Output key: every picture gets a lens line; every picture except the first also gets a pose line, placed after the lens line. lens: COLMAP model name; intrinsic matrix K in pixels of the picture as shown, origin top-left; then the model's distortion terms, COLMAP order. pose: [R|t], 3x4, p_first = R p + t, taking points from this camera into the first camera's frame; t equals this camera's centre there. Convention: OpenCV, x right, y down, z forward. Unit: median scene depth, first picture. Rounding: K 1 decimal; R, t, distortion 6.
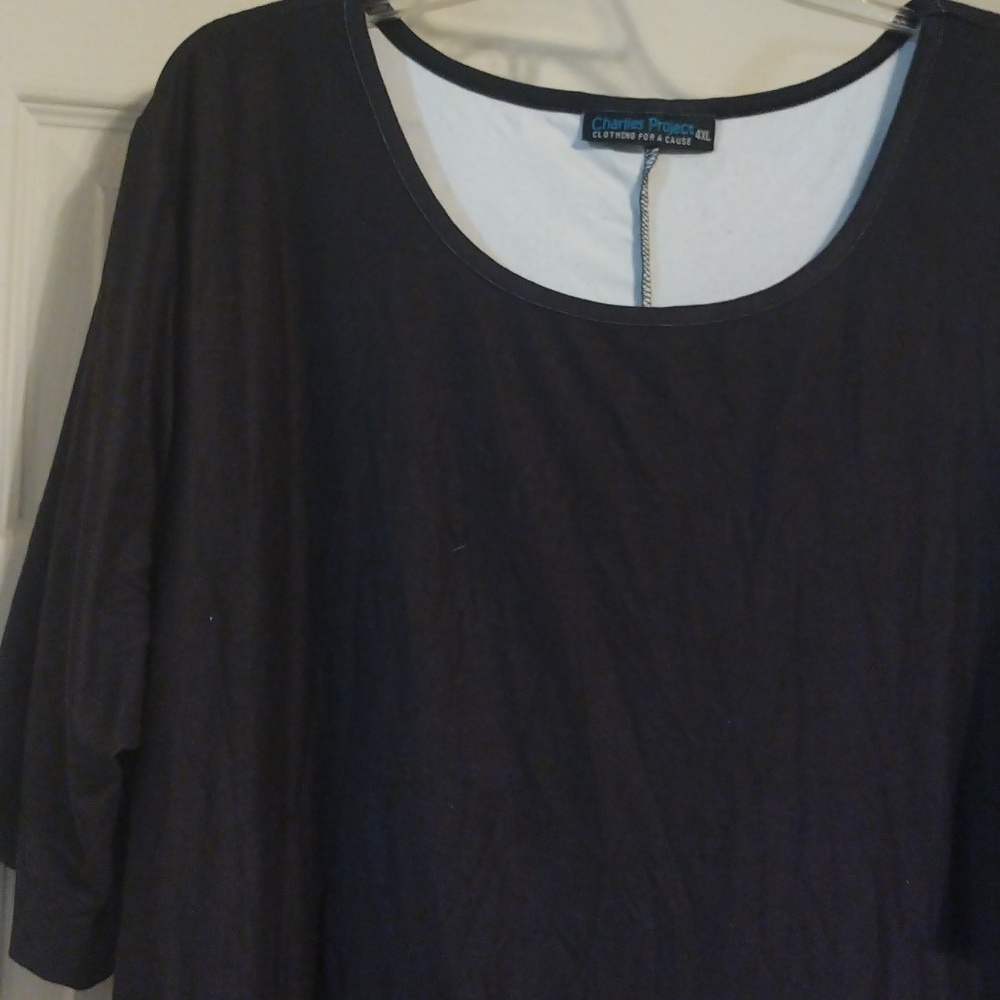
lens RADIAL K [[1291.6, 0, 494.3], [0, 1291.6, 498.6], [0, 0, 1]] dist [-0.001314, 0.000000]
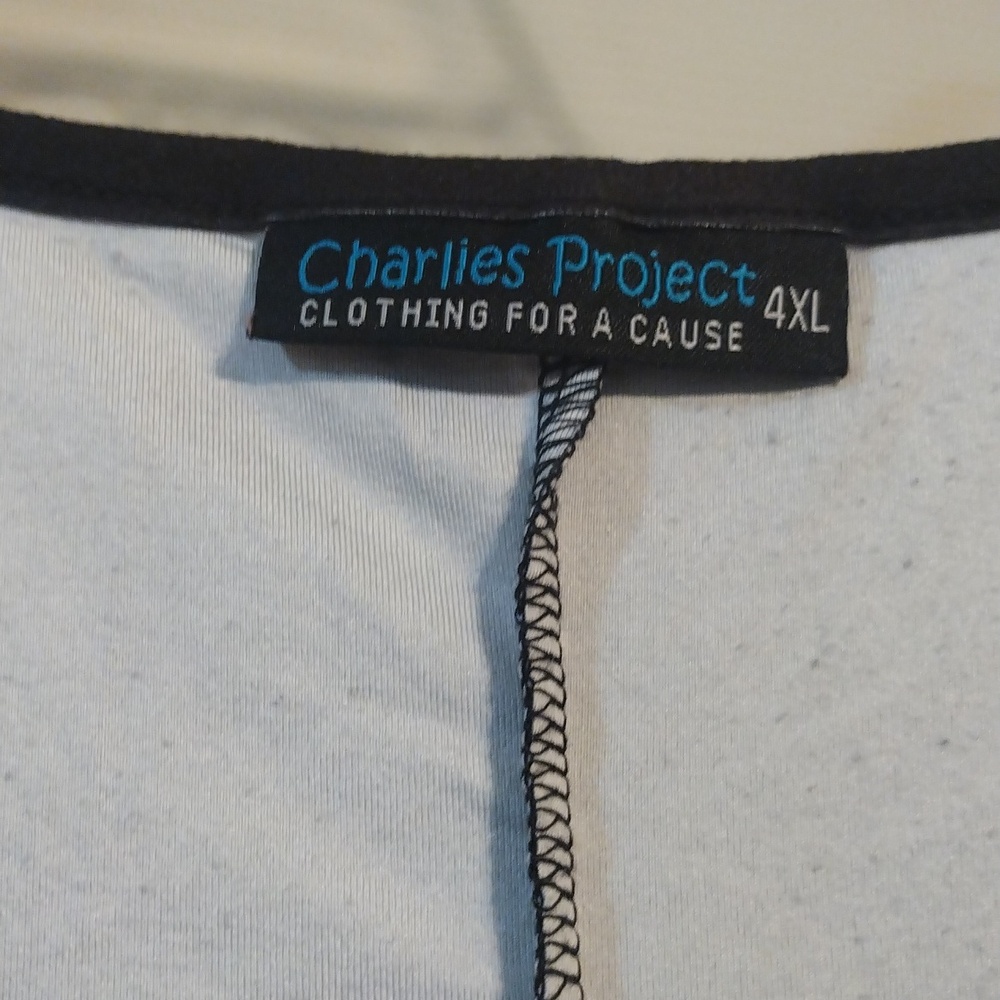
lens RADIAL K [[1291.6, 0, 502.7], [0, 1291.6, 499.2], [0, 0, 1]] dist [-0.001314, 0.000000]
pose [[0.999824, -0.017855, 0.005761, 0.109006], [0.018621, 0.981898, -0.188492, -0.208474], [-0.002291, 0.188566, 0.982058, 0.788639]]
